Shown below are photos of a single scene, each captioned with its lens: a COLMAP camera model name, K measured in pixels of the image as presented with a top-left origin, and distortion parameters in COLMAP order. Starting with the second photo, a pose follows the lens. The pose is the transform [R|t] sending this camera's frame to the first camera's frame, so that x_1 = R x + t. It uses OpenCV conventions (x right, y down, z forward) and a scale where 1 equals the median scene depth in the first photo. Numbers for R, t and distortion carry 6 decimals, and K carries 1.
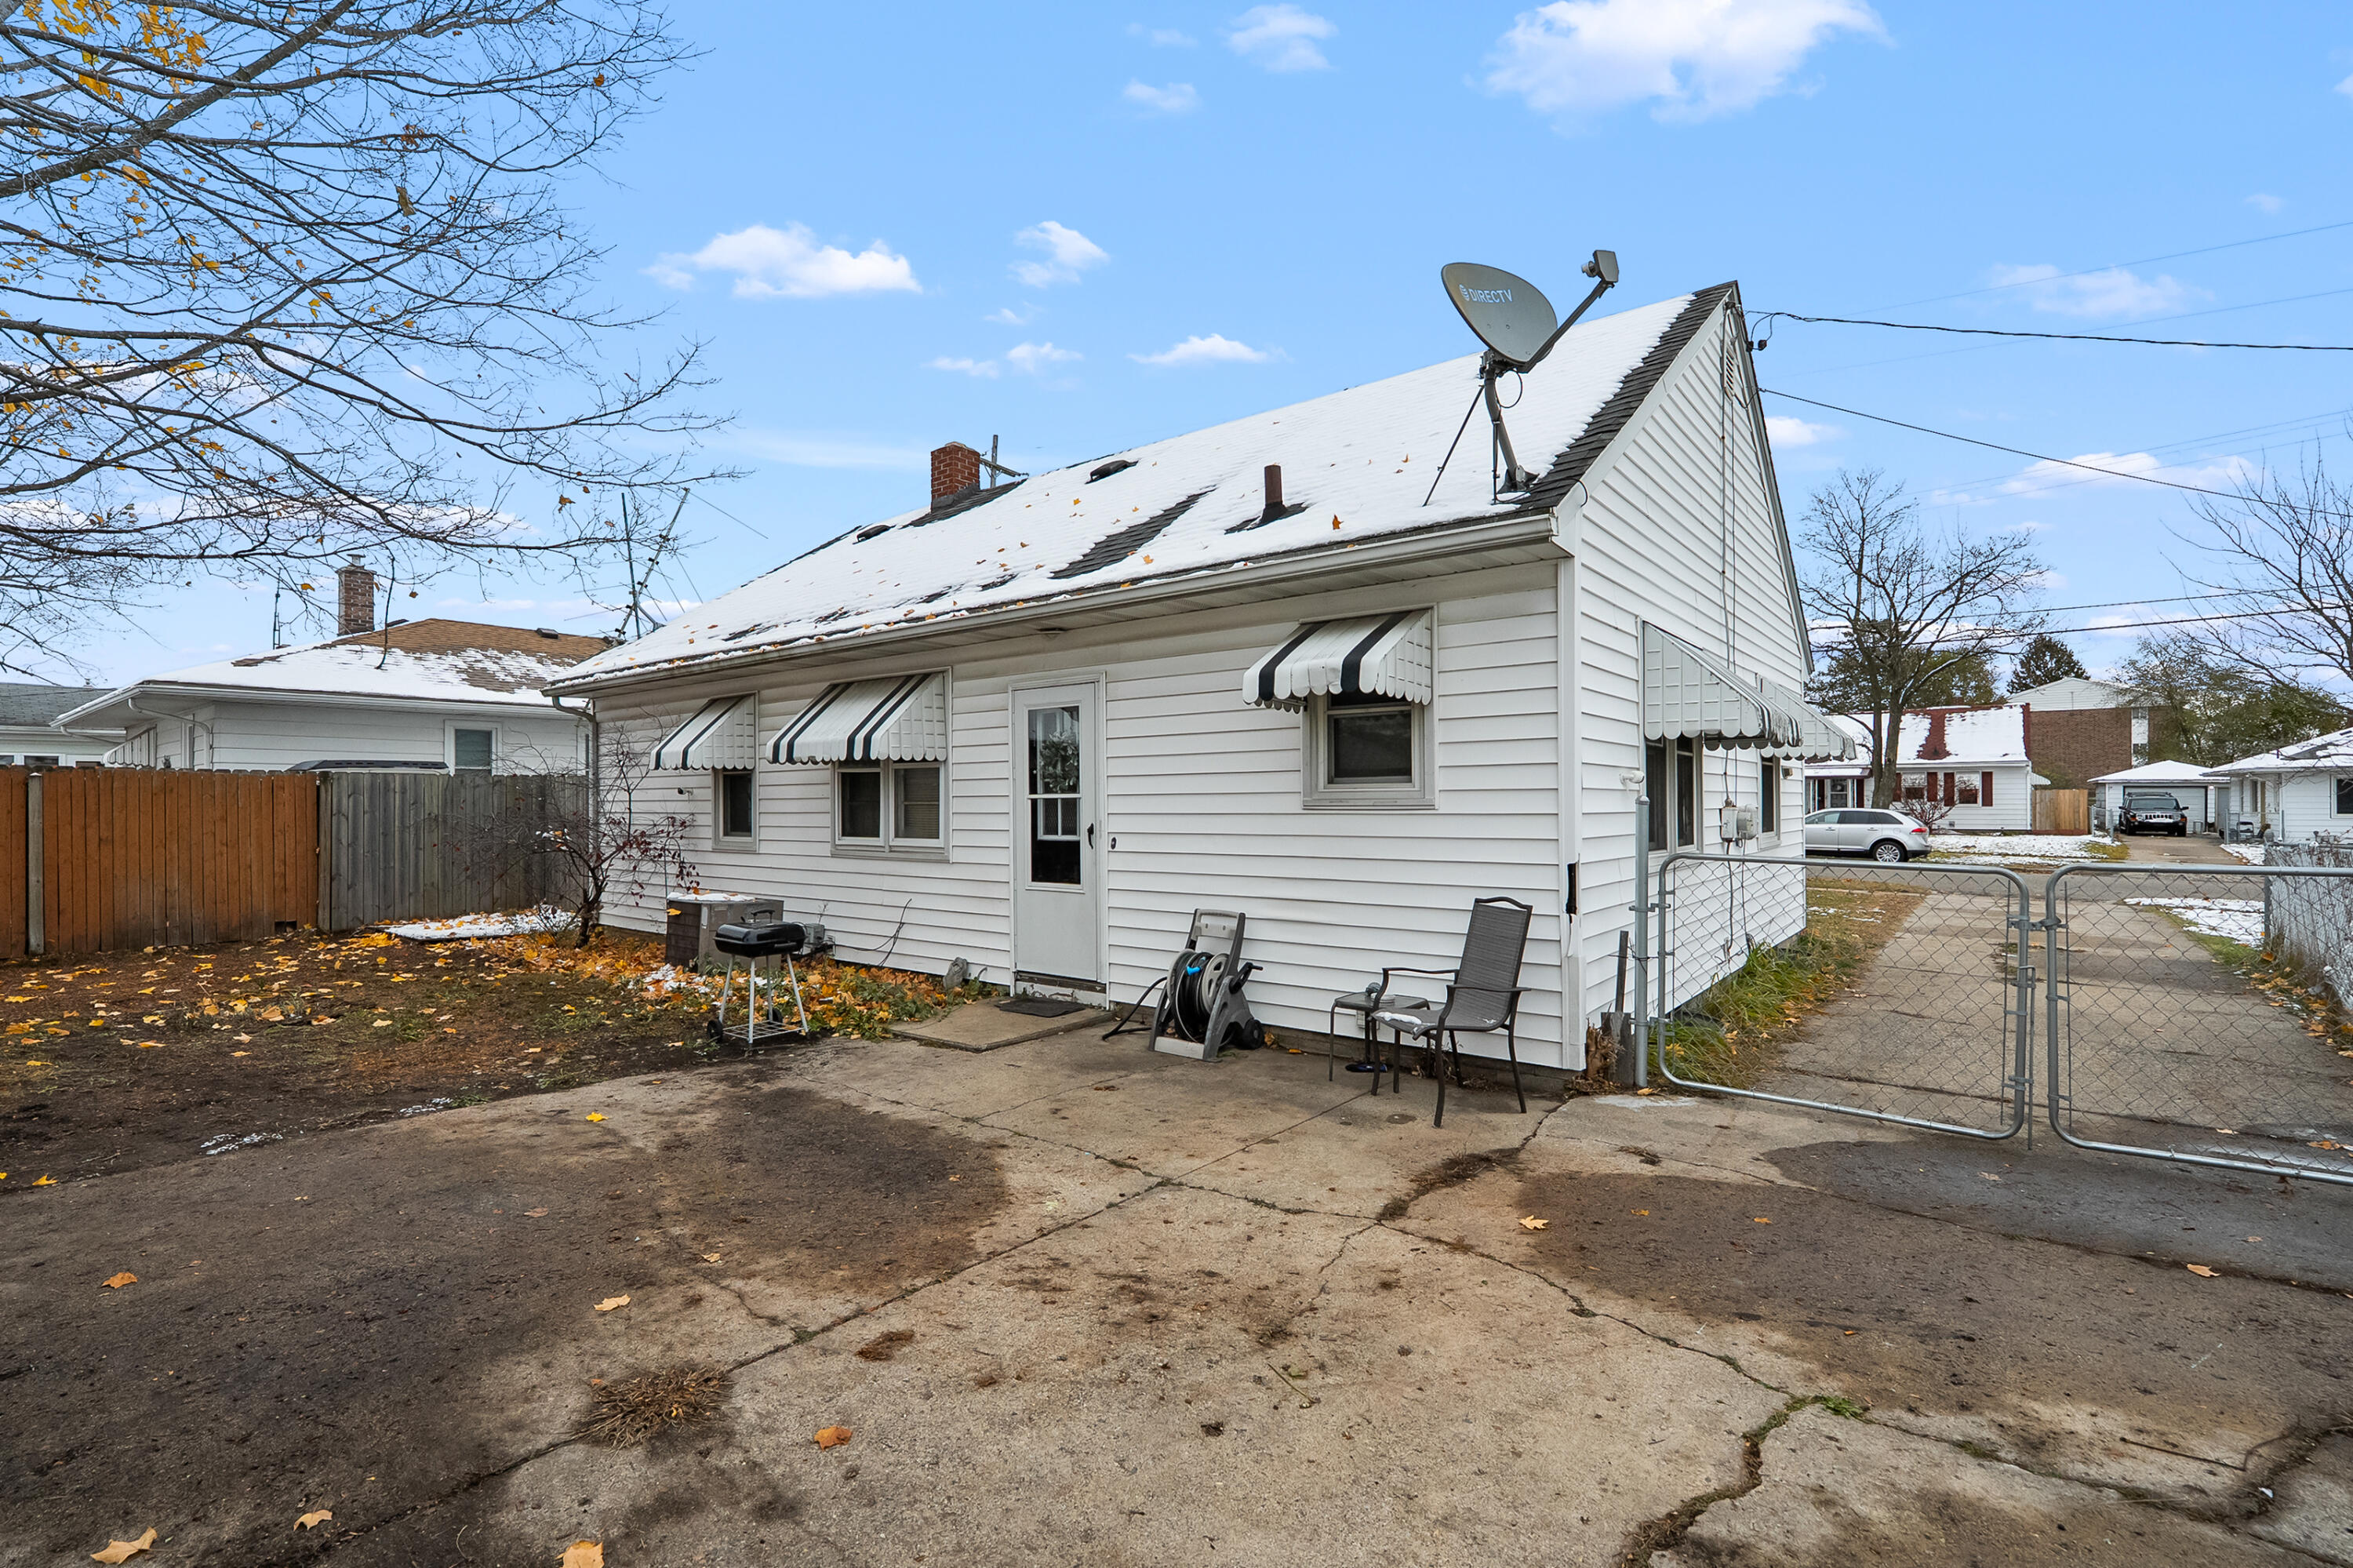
lens RADIAL K [[1055.3, 0, 1175.2], [0, 1055.3, 792.9], [0, 0, 1]] dist [0.000543, 0.000168]
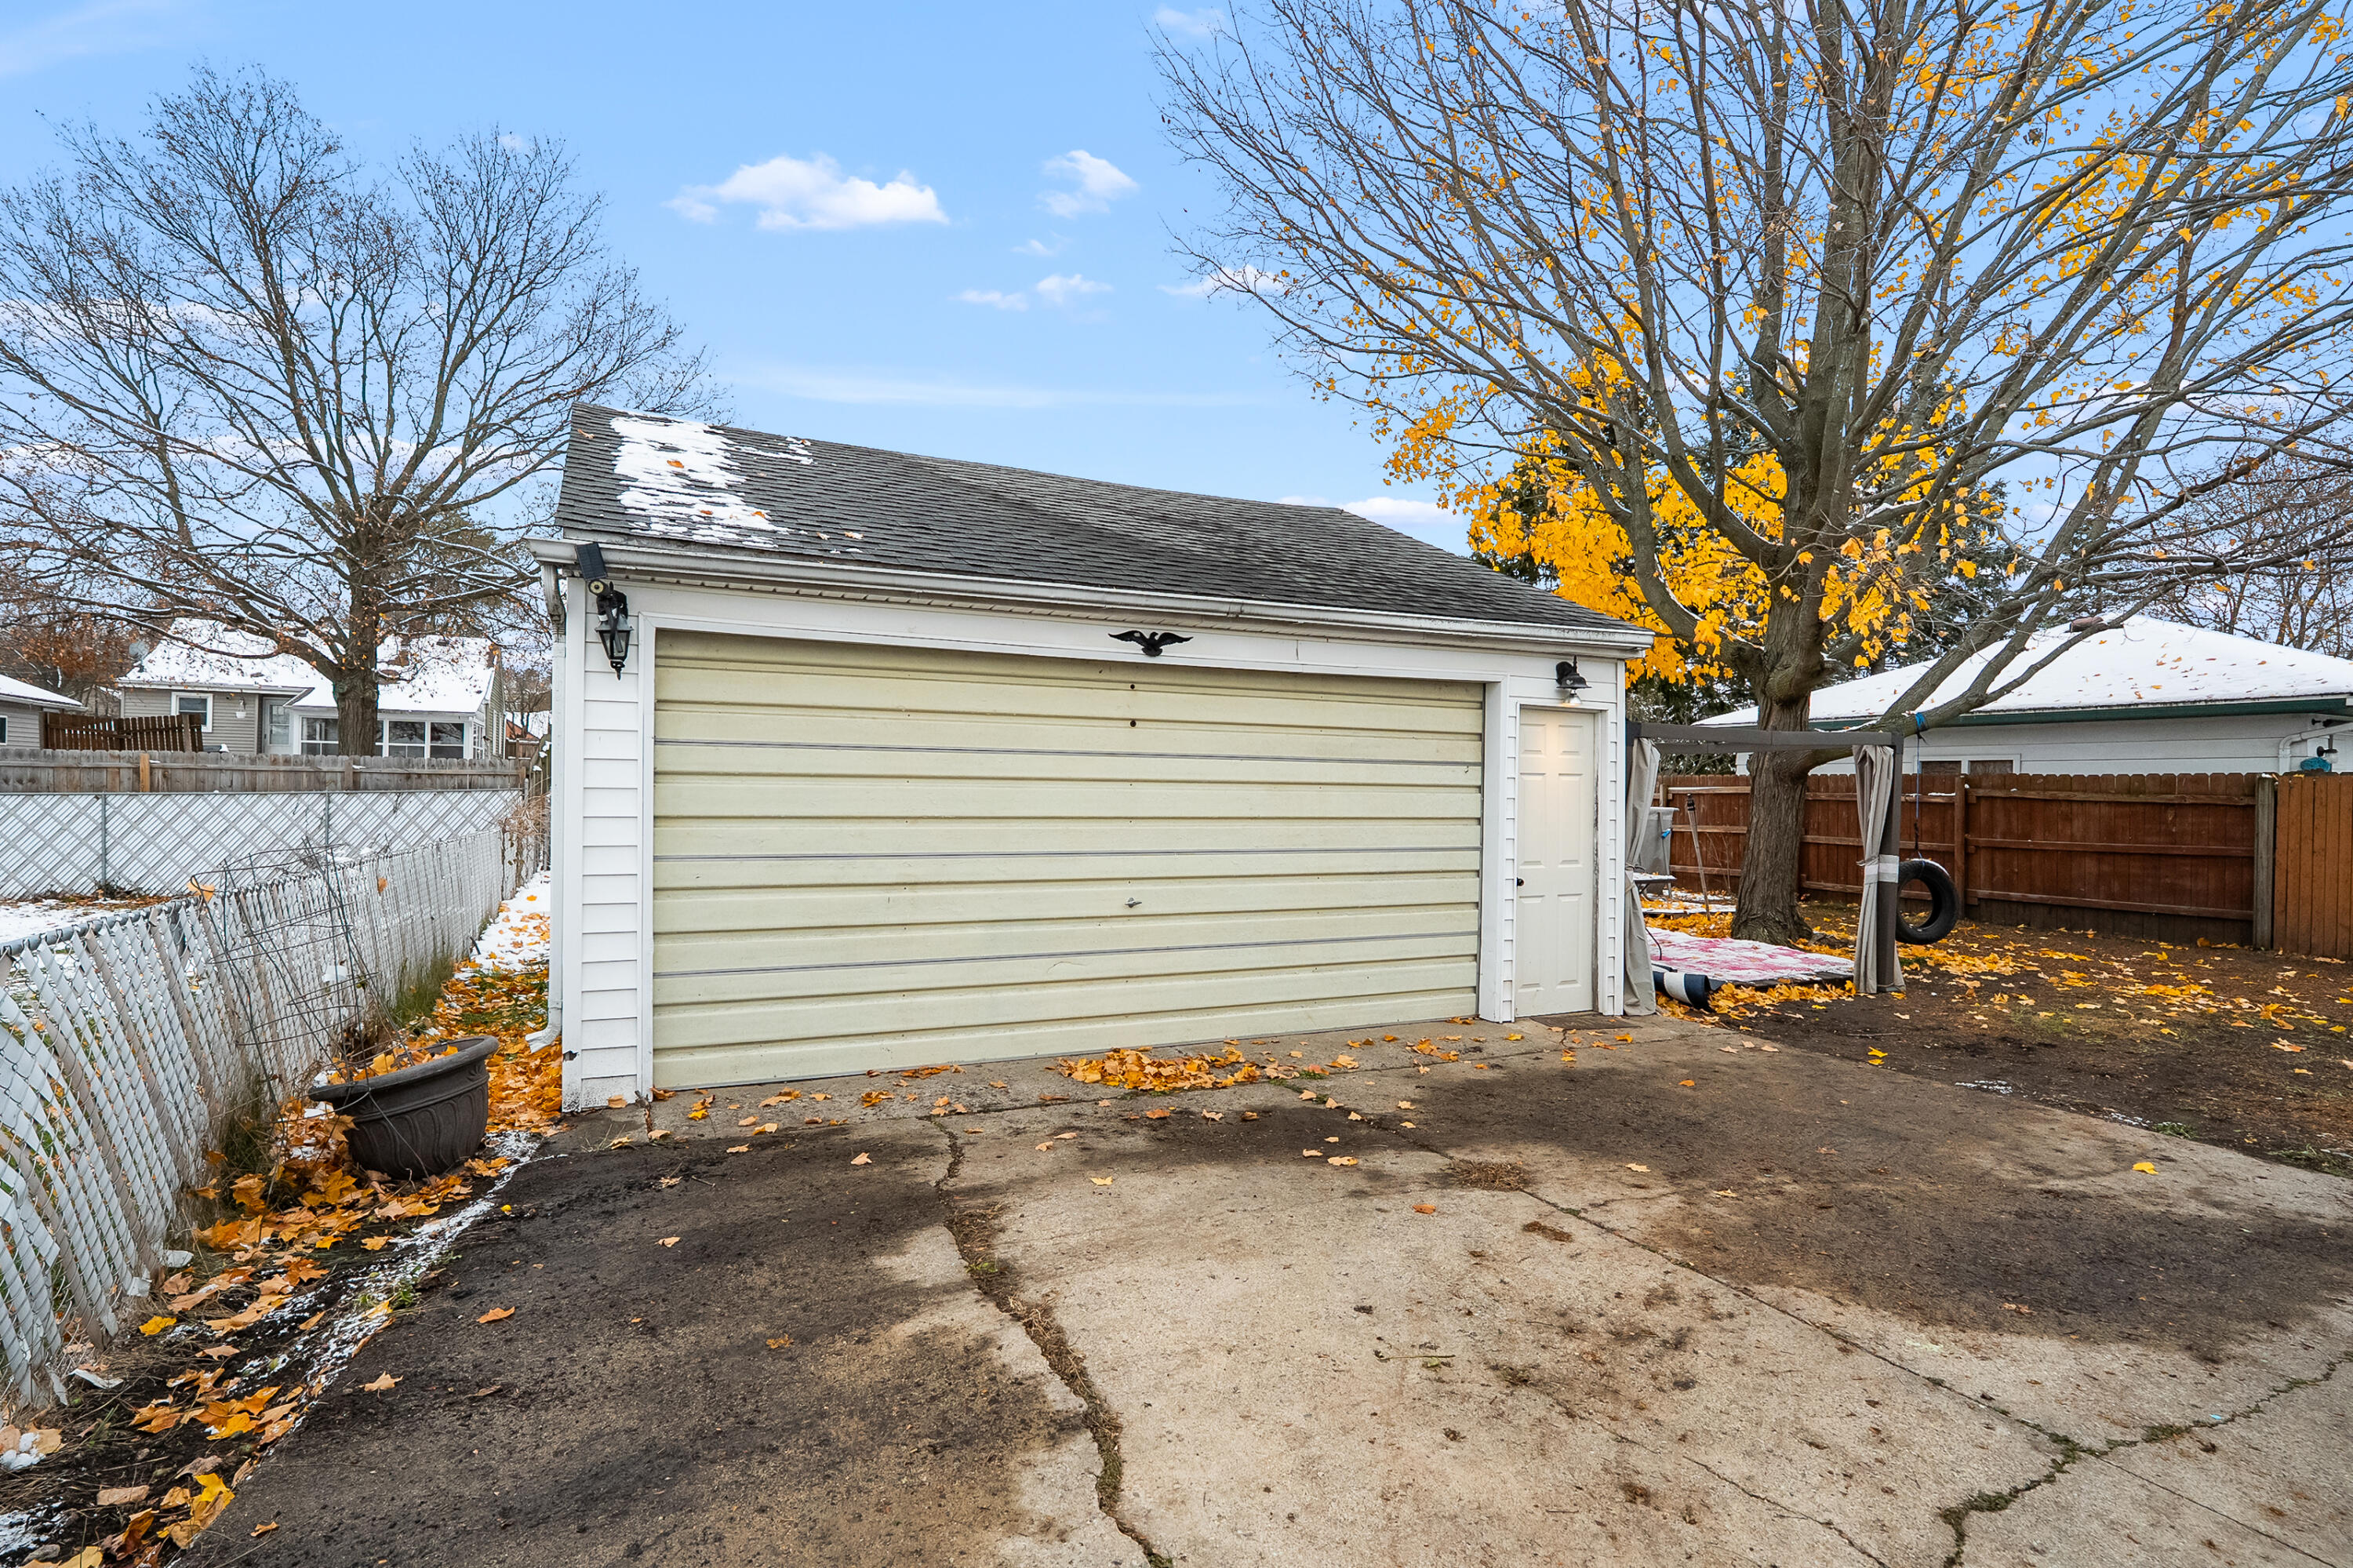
lens RADIAL K [[1218.7, 0, 1176.3], [0, 1218.7, 788.6], [0, 0, 1]] dist [0.000506, 0.000317]
pose [[-0.436468, -0.007734, -0.899686, 1.052400], [-0.010975, 0.999934, -0.003271, 0.010492], [0.899653, 0.008447, -0.436524, 1.068664]]
